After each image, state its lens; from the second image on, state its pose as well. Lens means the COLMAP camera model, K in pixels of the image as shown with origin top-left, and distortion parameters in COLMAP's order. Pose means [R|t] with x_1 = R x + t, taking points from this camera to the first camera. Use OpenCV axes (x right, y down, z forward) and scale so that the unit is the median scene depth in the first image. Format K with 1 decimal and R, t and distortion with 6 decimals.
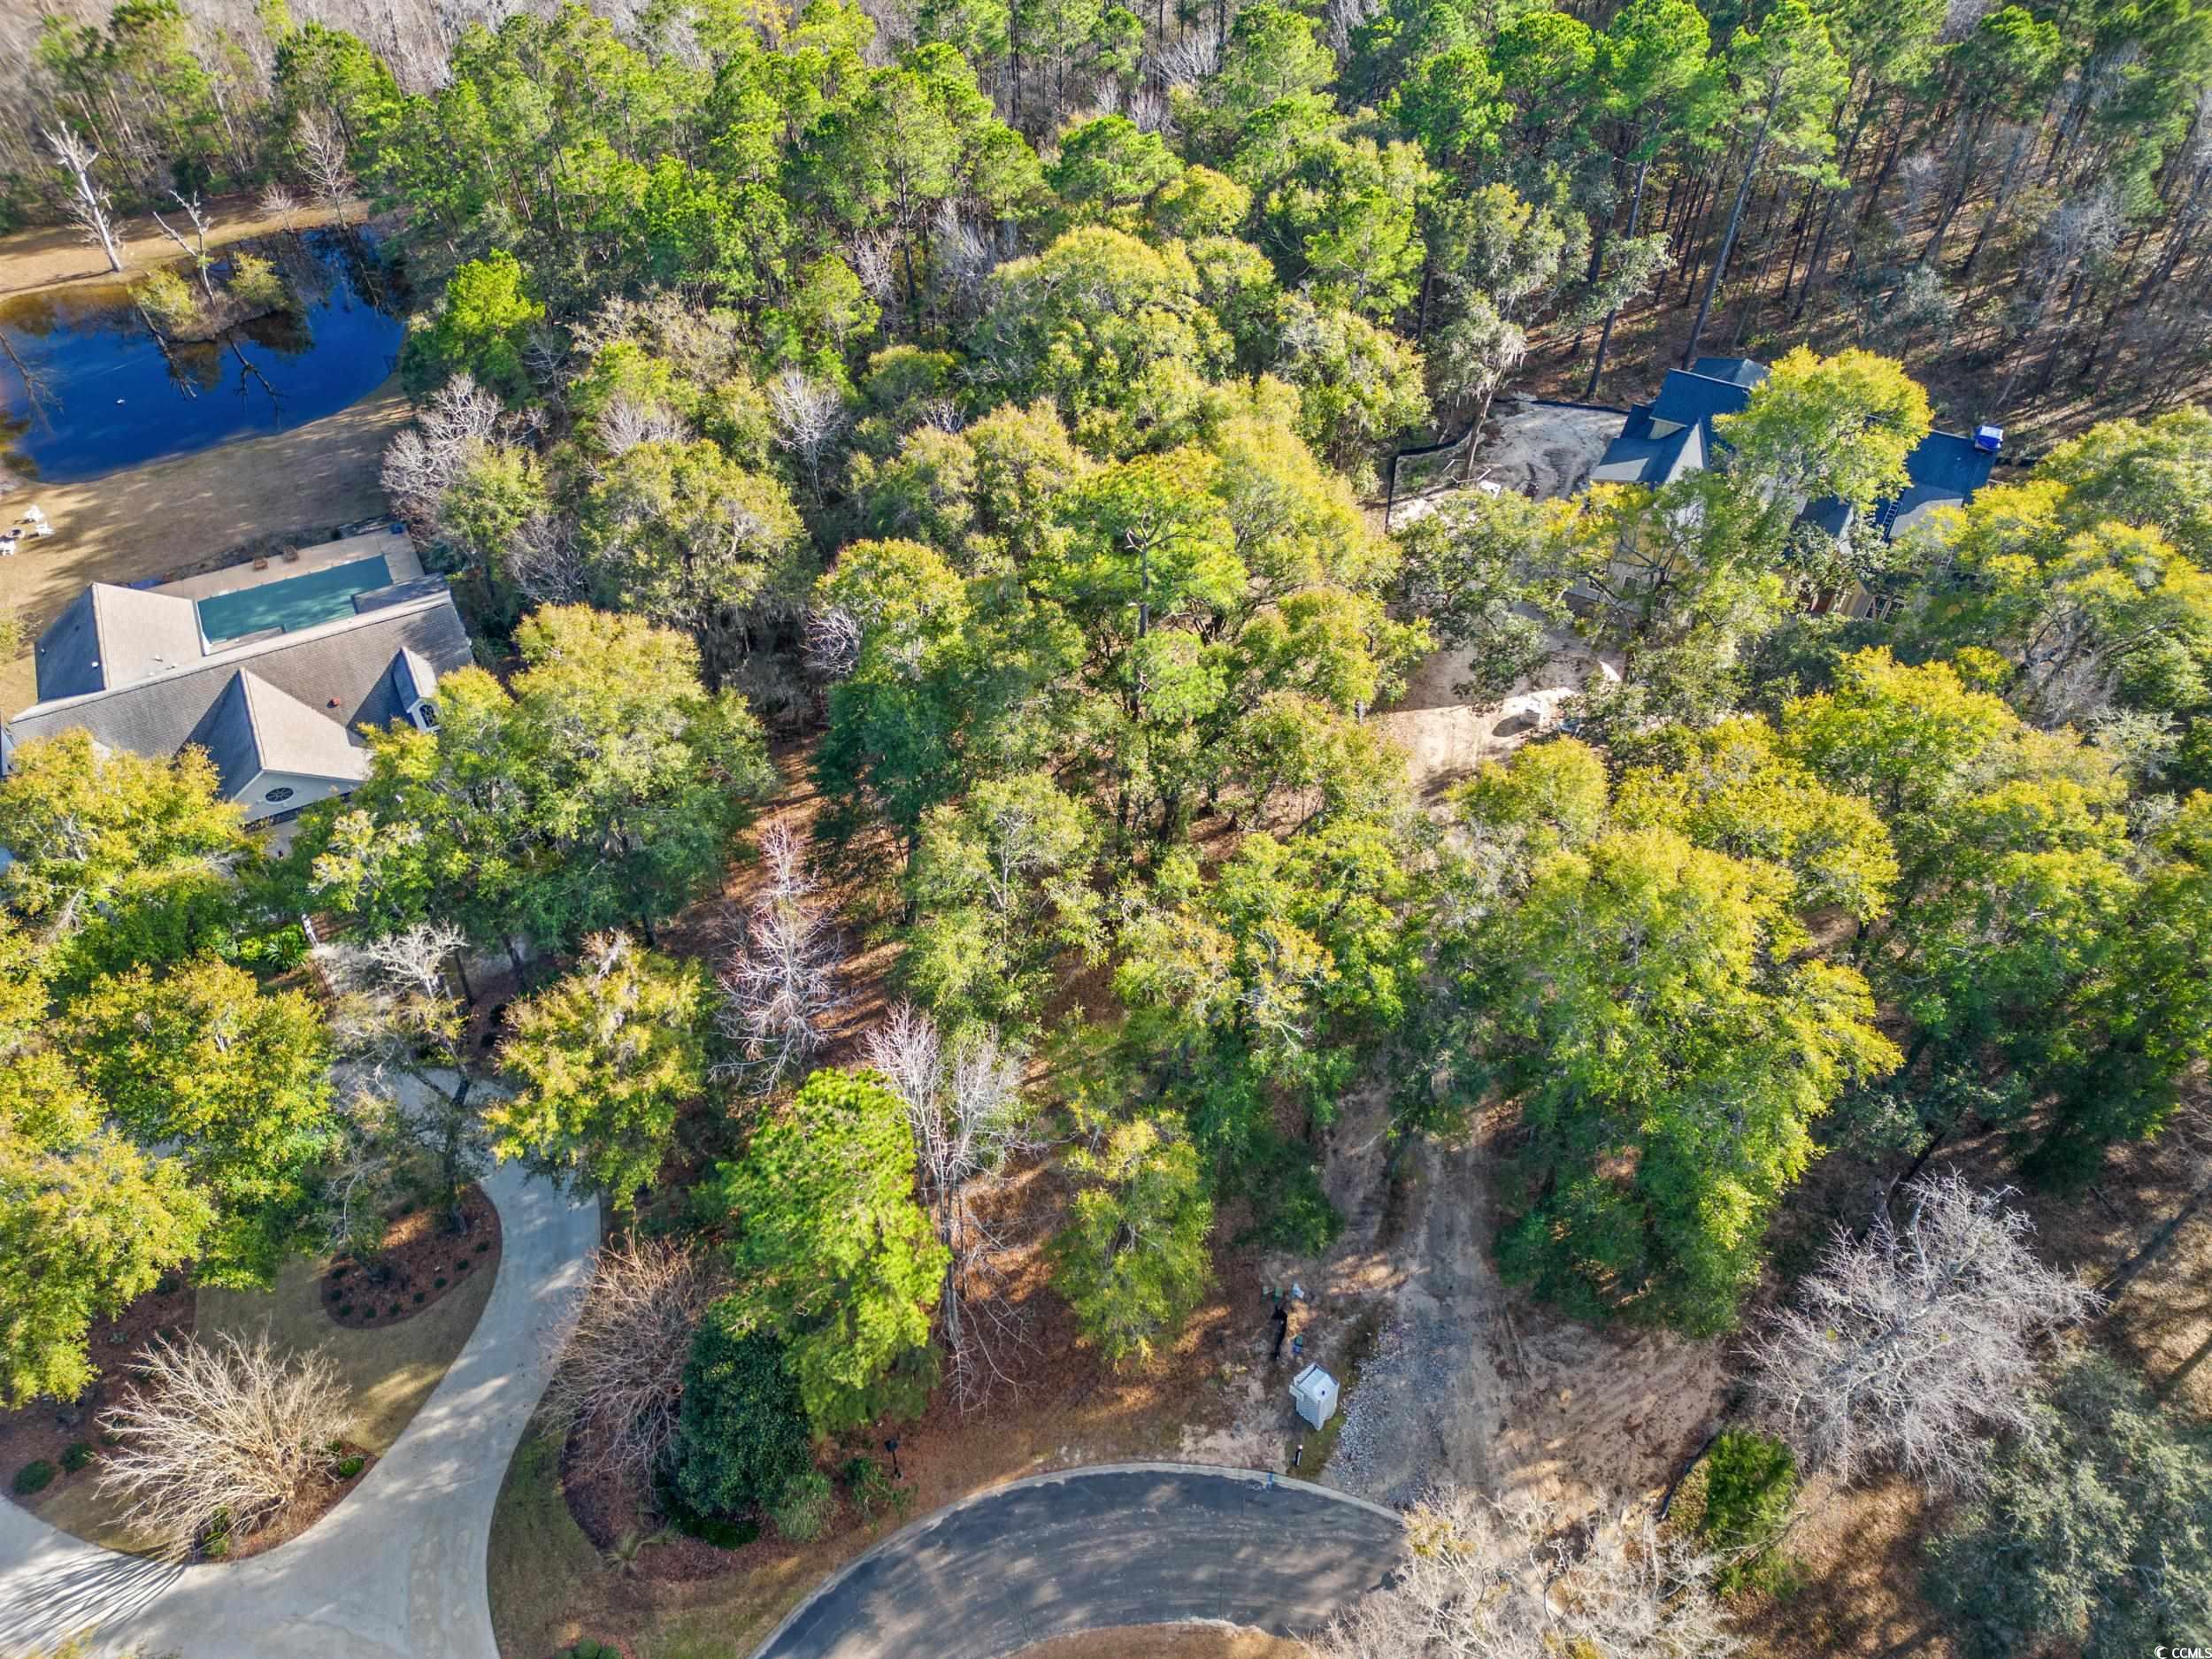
lens RADIAL K [[1558.5, 0, 1106.0], [0, 1558.5, 829.5], [0, 0, 1]] dist [0.069267, -0.052945]
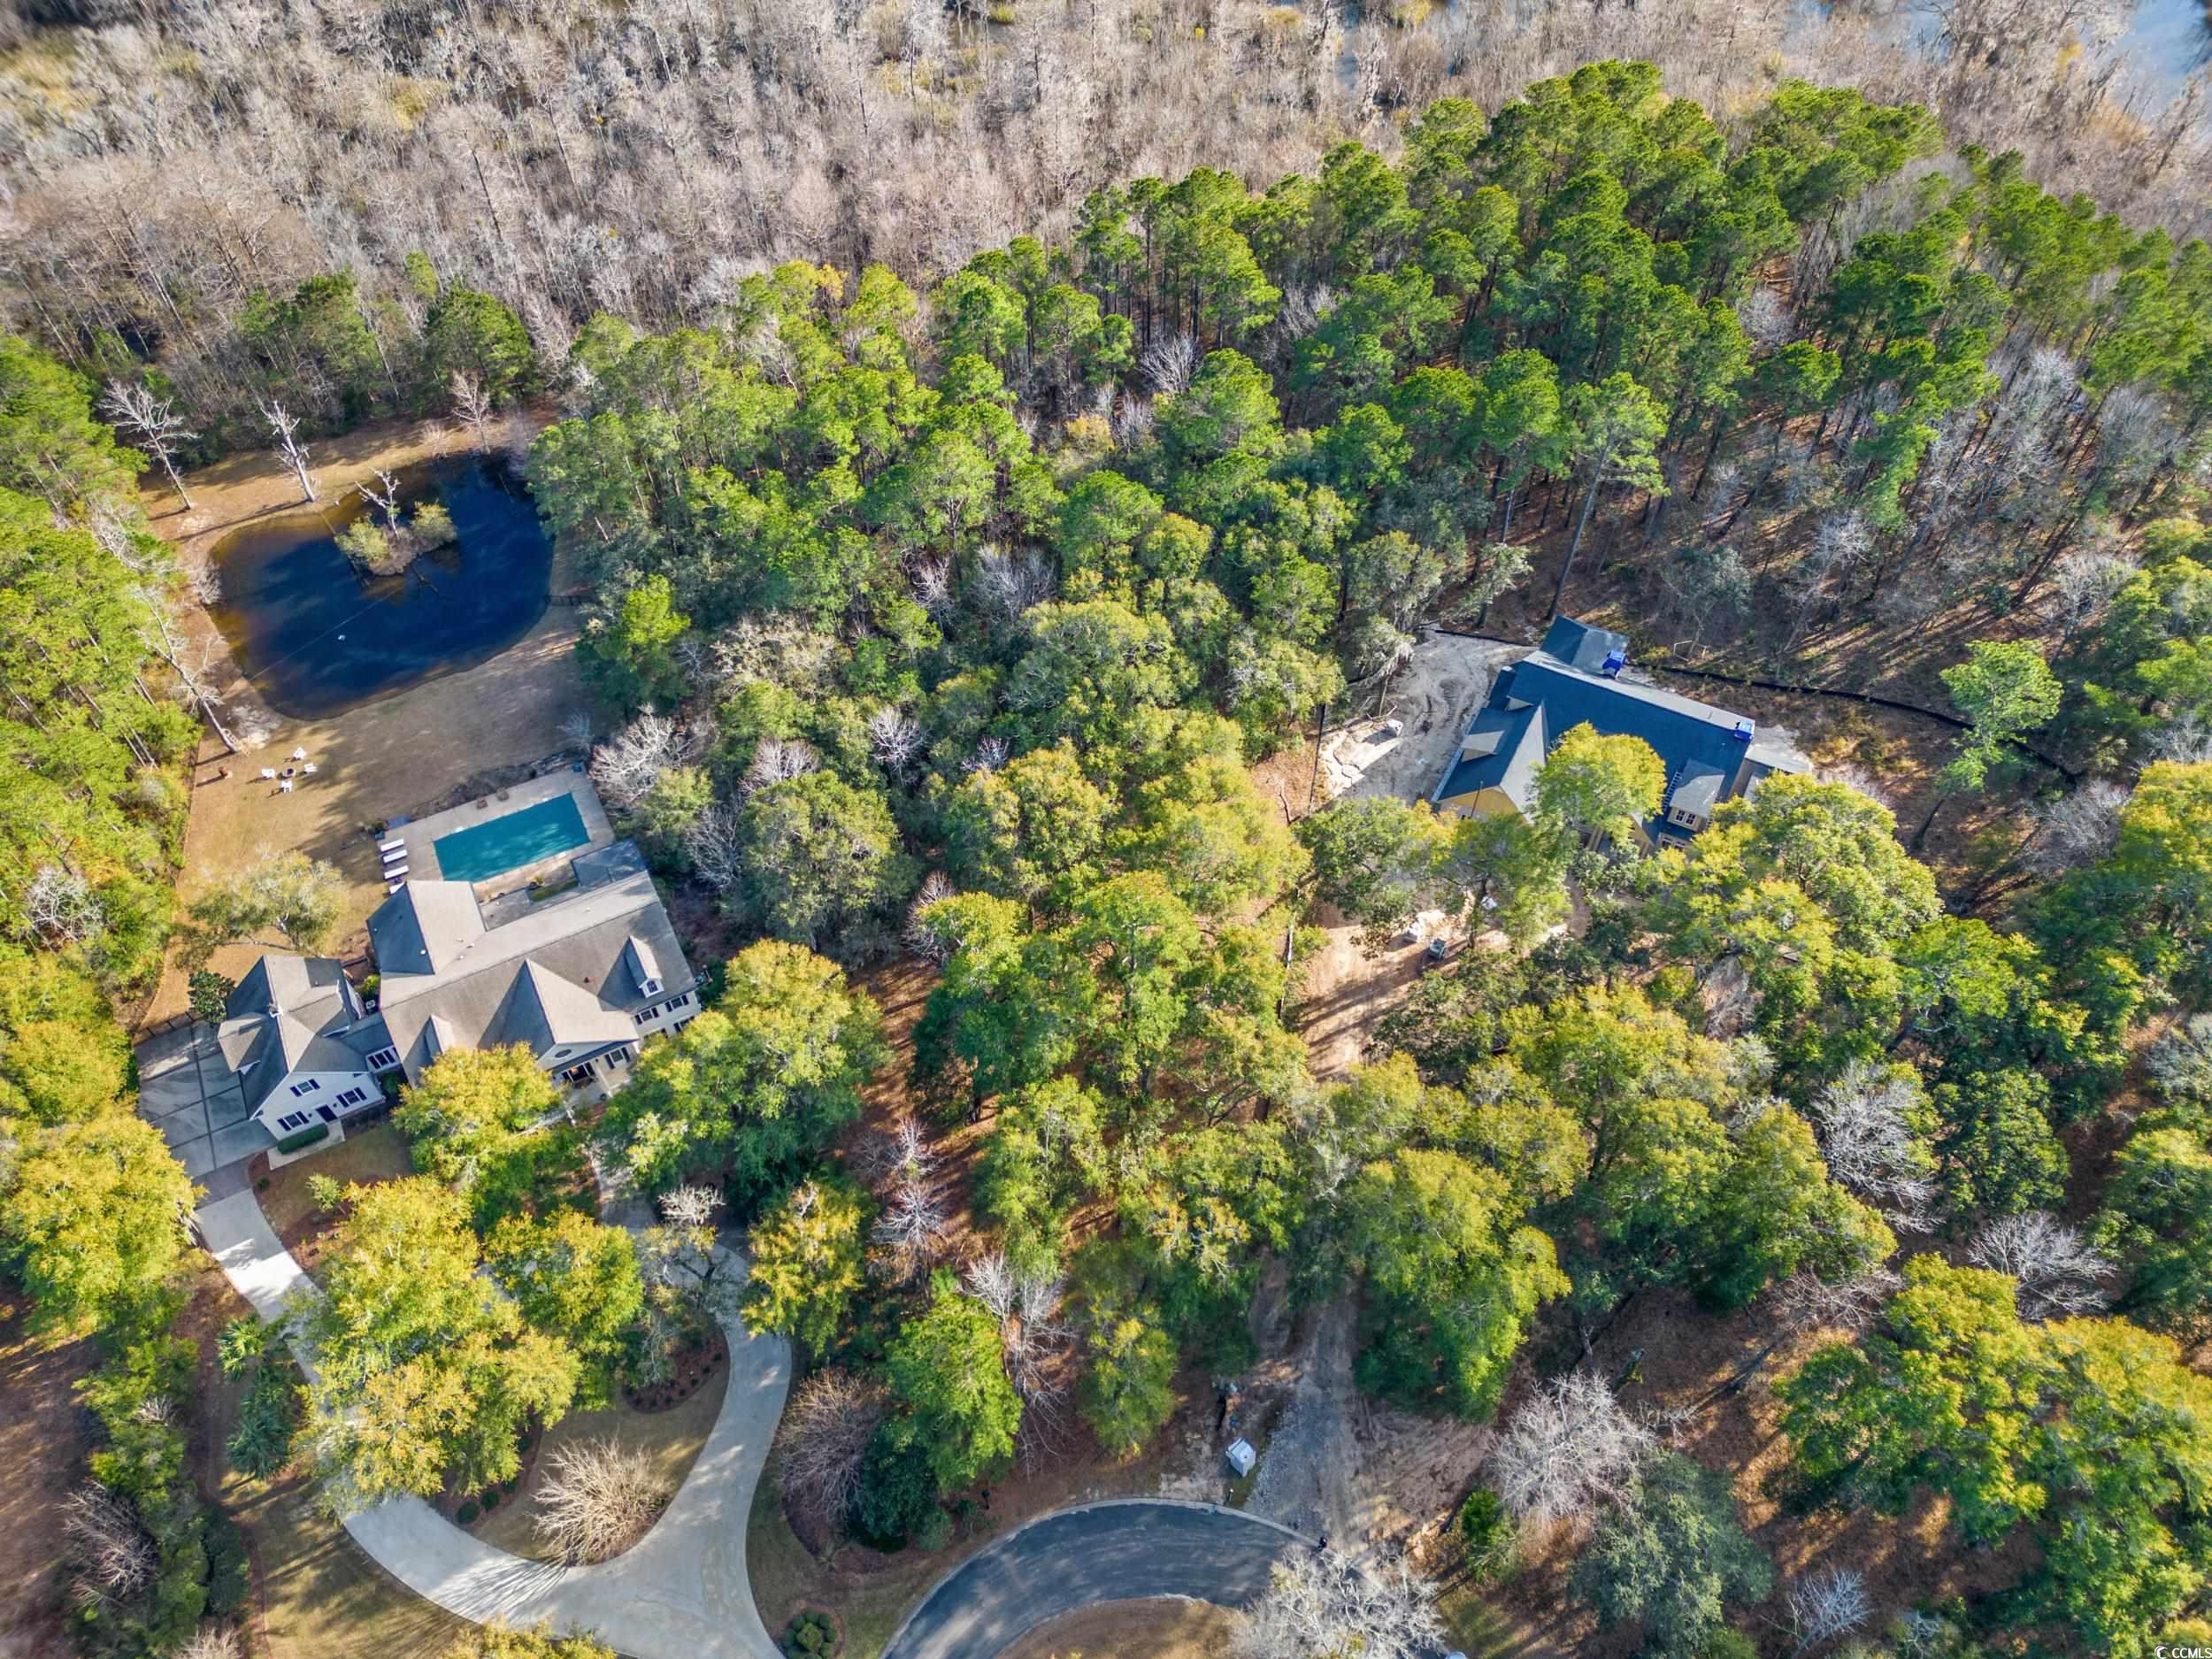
lens RADIAL K [[1564.5, 0, 1106.0], [0, 1564.5, 829.5], [0, 0, 1]] dist [0.101063, -0.106158]
pose [[0.999953, -0.009577, -0.001546, 0.000725], [0.009677, 0.995921, 0.089704, -0.429975], [0.000681, -0.089714, 0.995967, -0.572467]]
